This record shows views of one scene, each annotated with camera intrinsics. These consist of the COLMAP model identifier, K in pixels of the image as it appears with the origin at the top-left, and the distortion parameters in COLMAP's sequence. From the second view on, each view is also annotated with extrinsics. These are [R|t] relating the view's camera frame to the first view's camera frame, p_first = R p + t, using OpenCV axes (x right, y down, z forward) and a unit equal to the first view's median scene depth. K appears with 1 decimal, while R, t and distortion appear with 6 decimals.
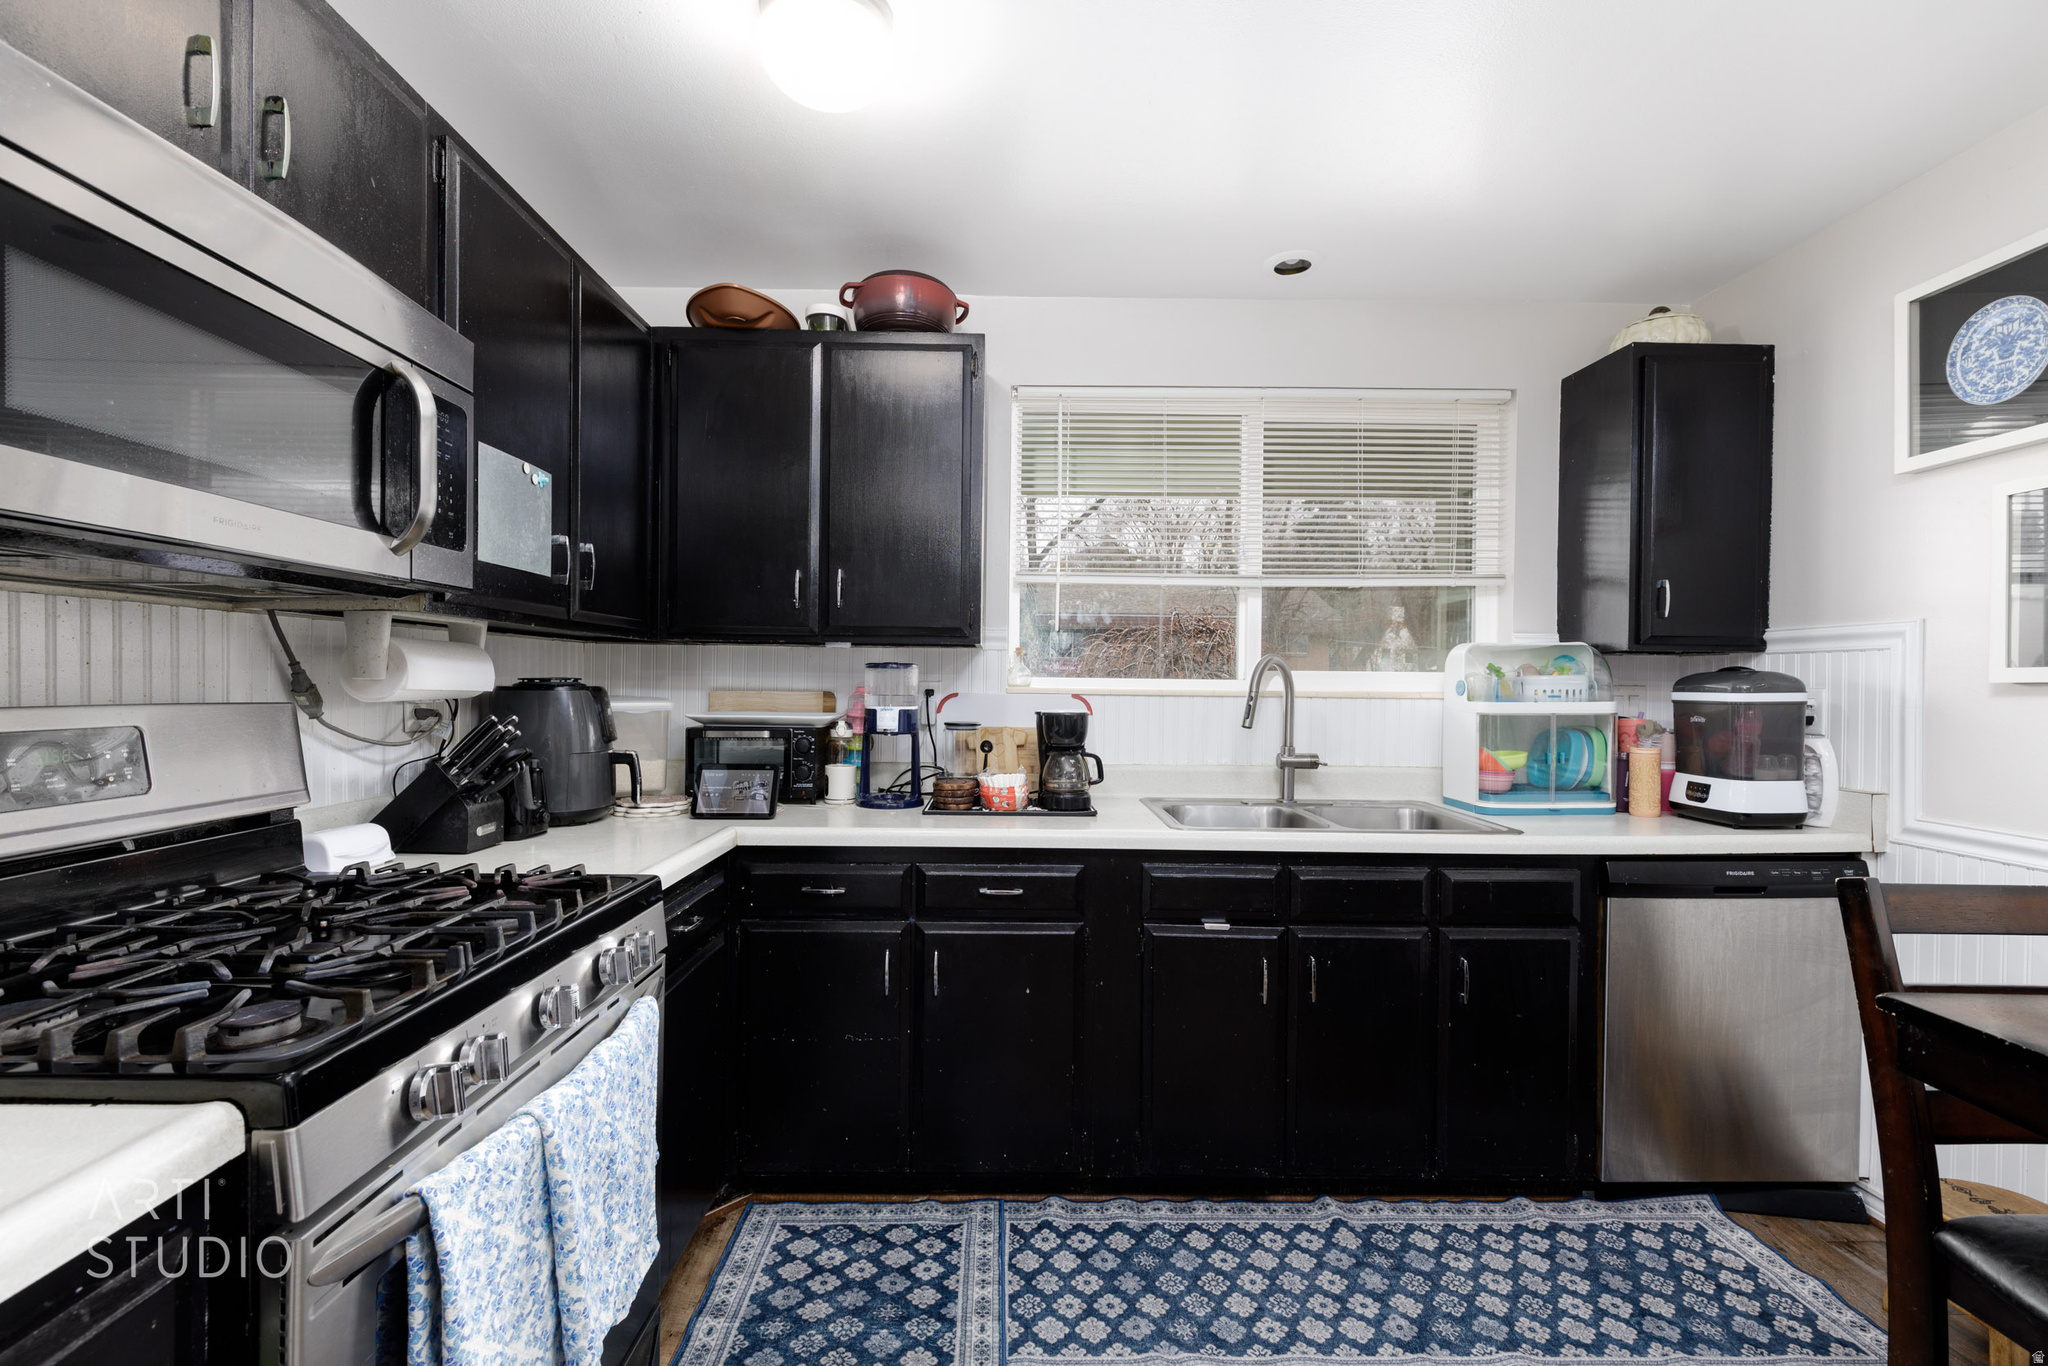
lens RADIAL K [[916.4, 0, 1017.7], [0, 916.4, 689.8], [0, 0, 1]] dist [0.007013, 0.000122]
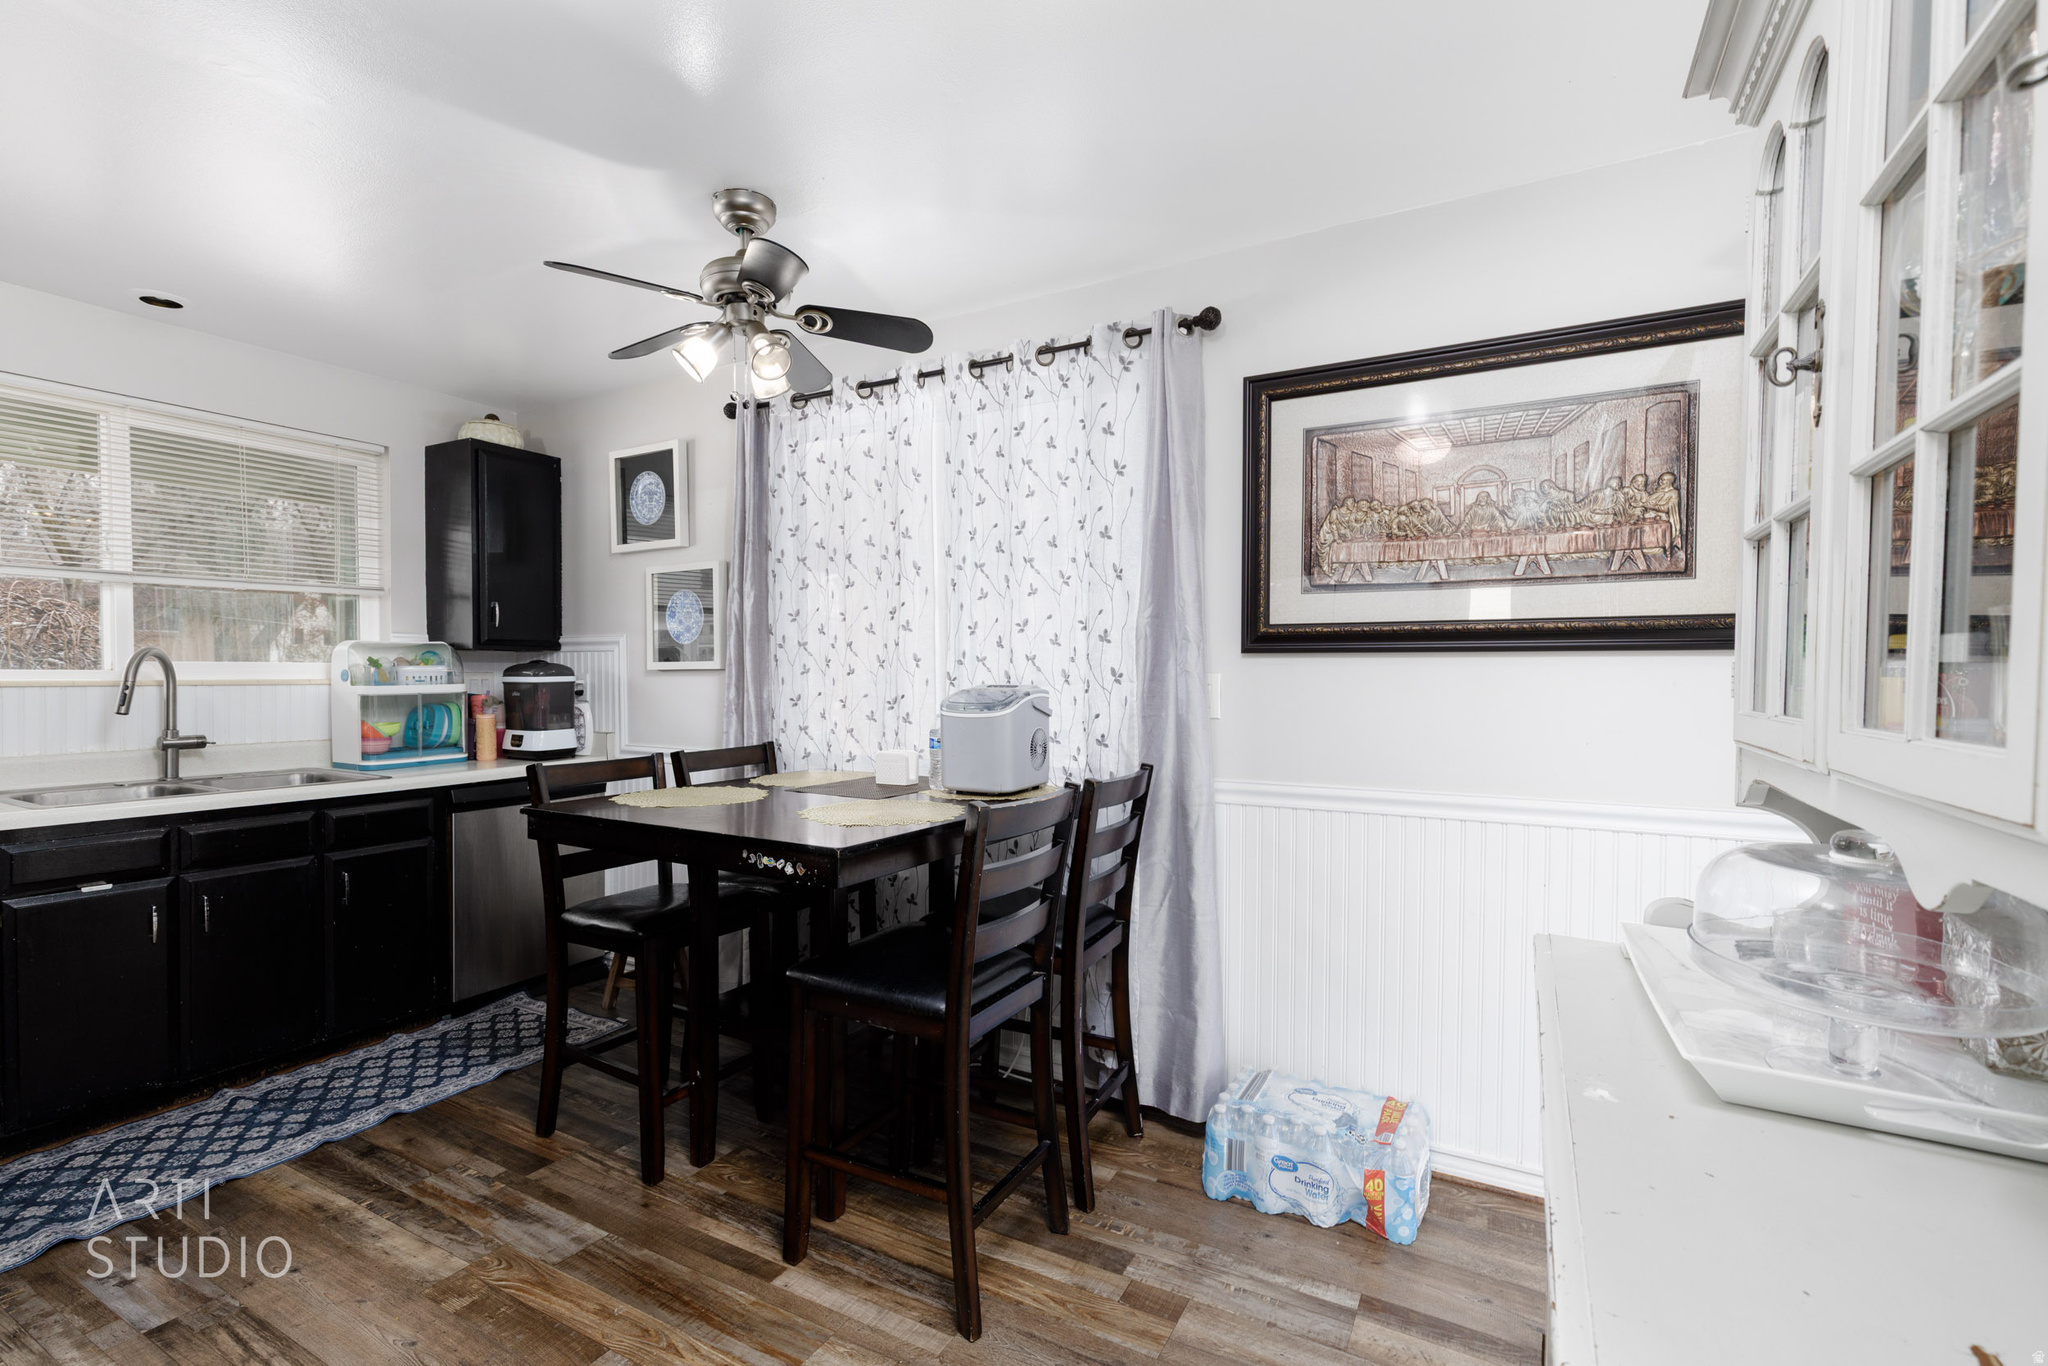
lens RADIAL K [[916.4, 0, 1017.7], [0, 916.4, 689.8], [0, 0, 1]] dist [0.007013, 0.000122]
pose [[0.503753, -0.025678, 0.863466, -0.179972], [0.010198, 0.999665, 0.023779, -0.003591], [-0.863787, -0.003173, 0.503847, -0.534015]]
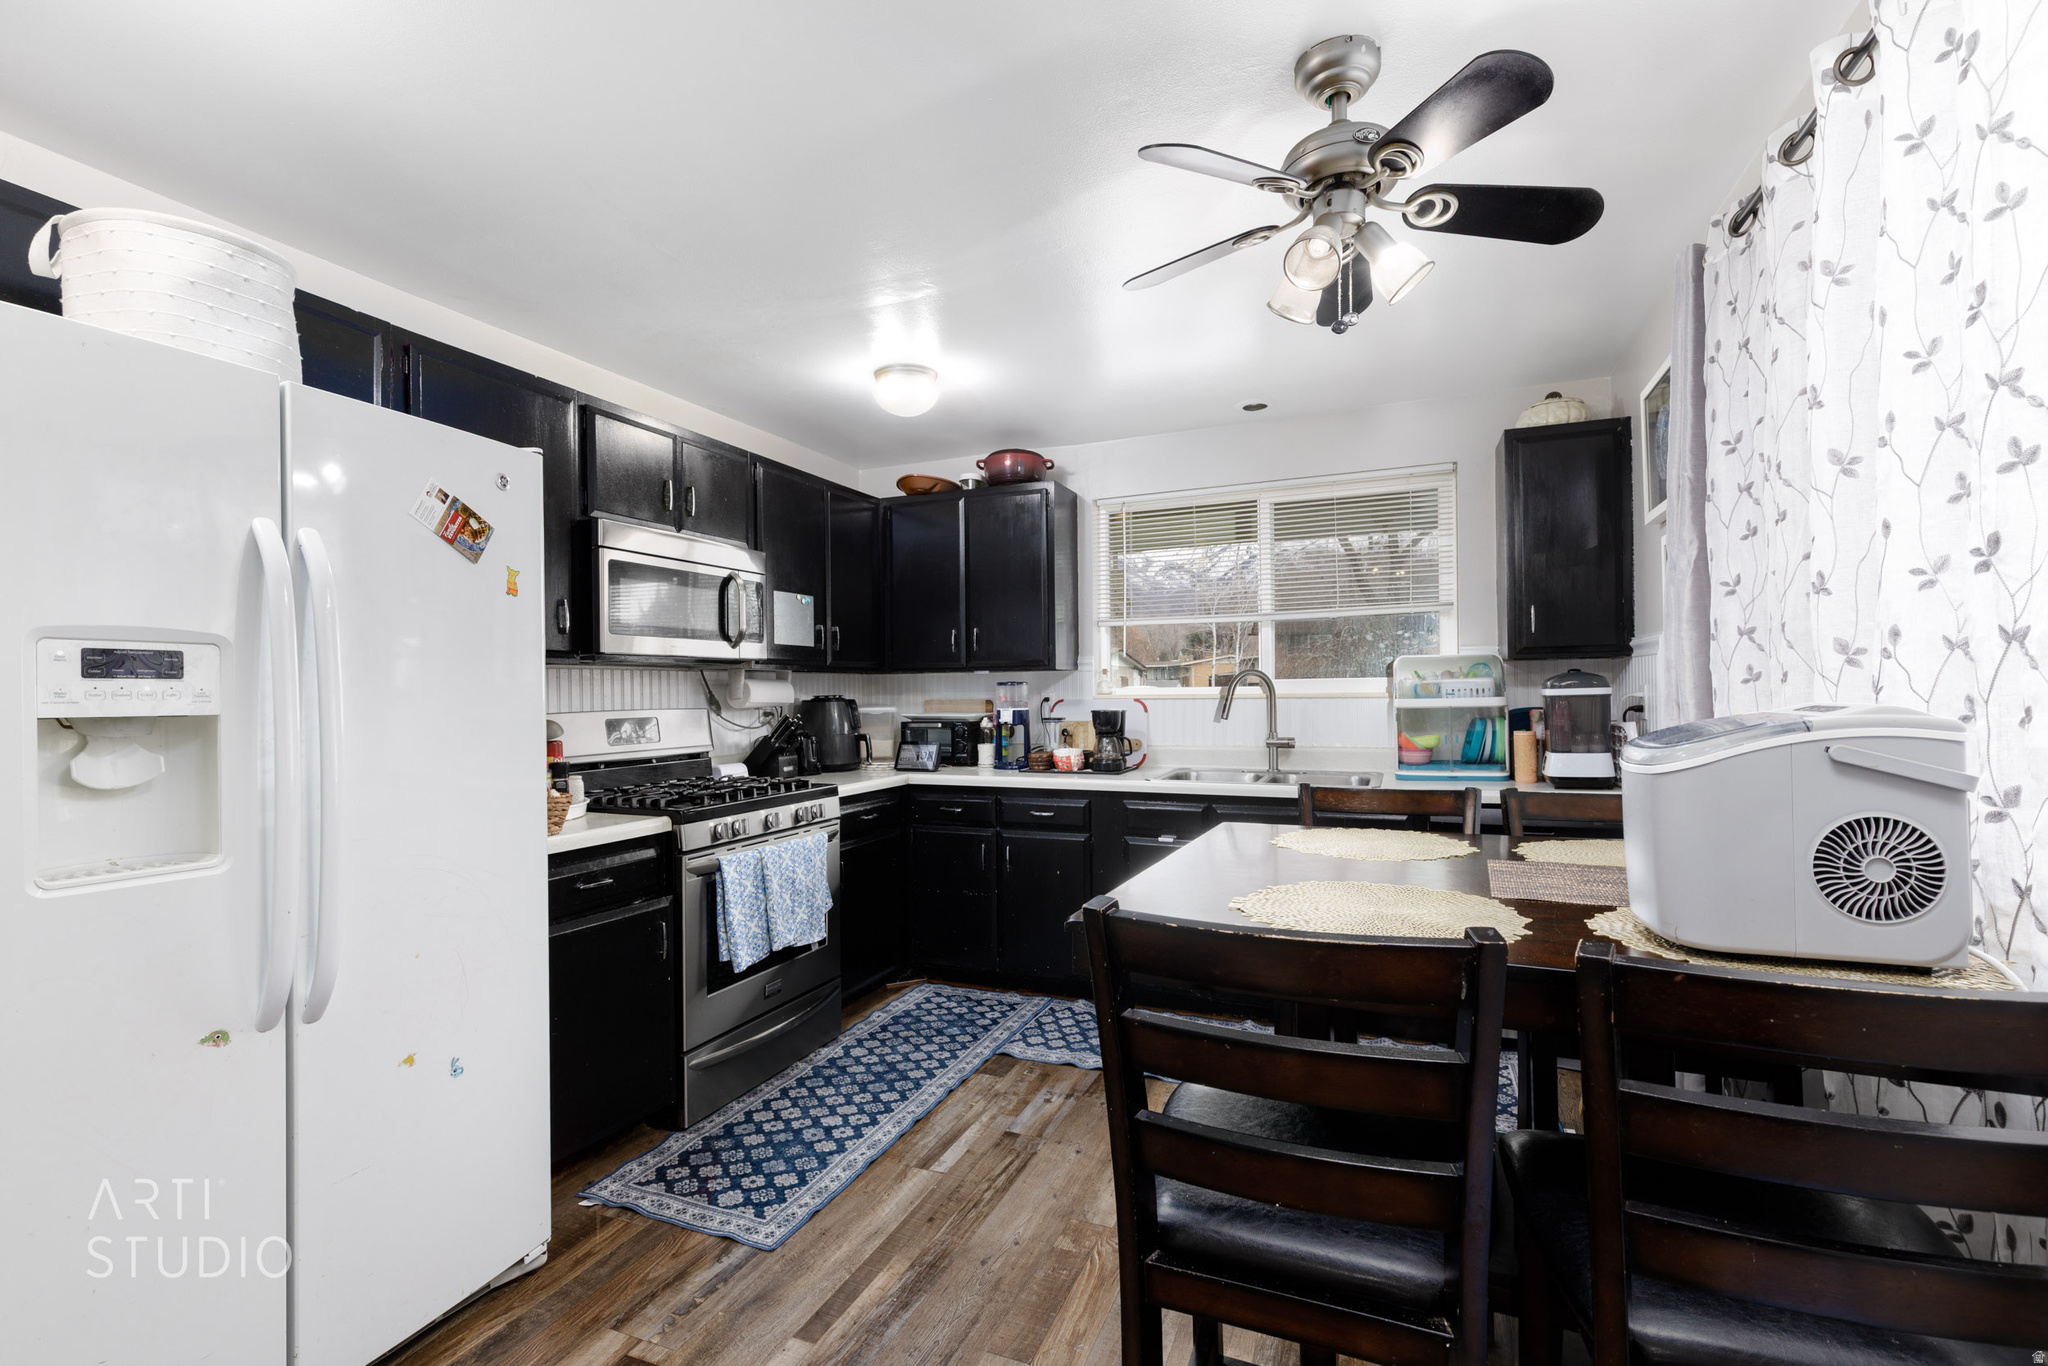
lens RADIAL K [[916.4, 0, 1017.7], [0, 916.4, 689.8], [0, 0, 1]] dist [0.007013, 0.000122]
pose [[0.912724, -0.023123, -0.407923, 0.609828], [0.018805, 0.999717, -0.014593, 0.009726], [0.408144, 0.005649, 0.912900, -0.562147]]
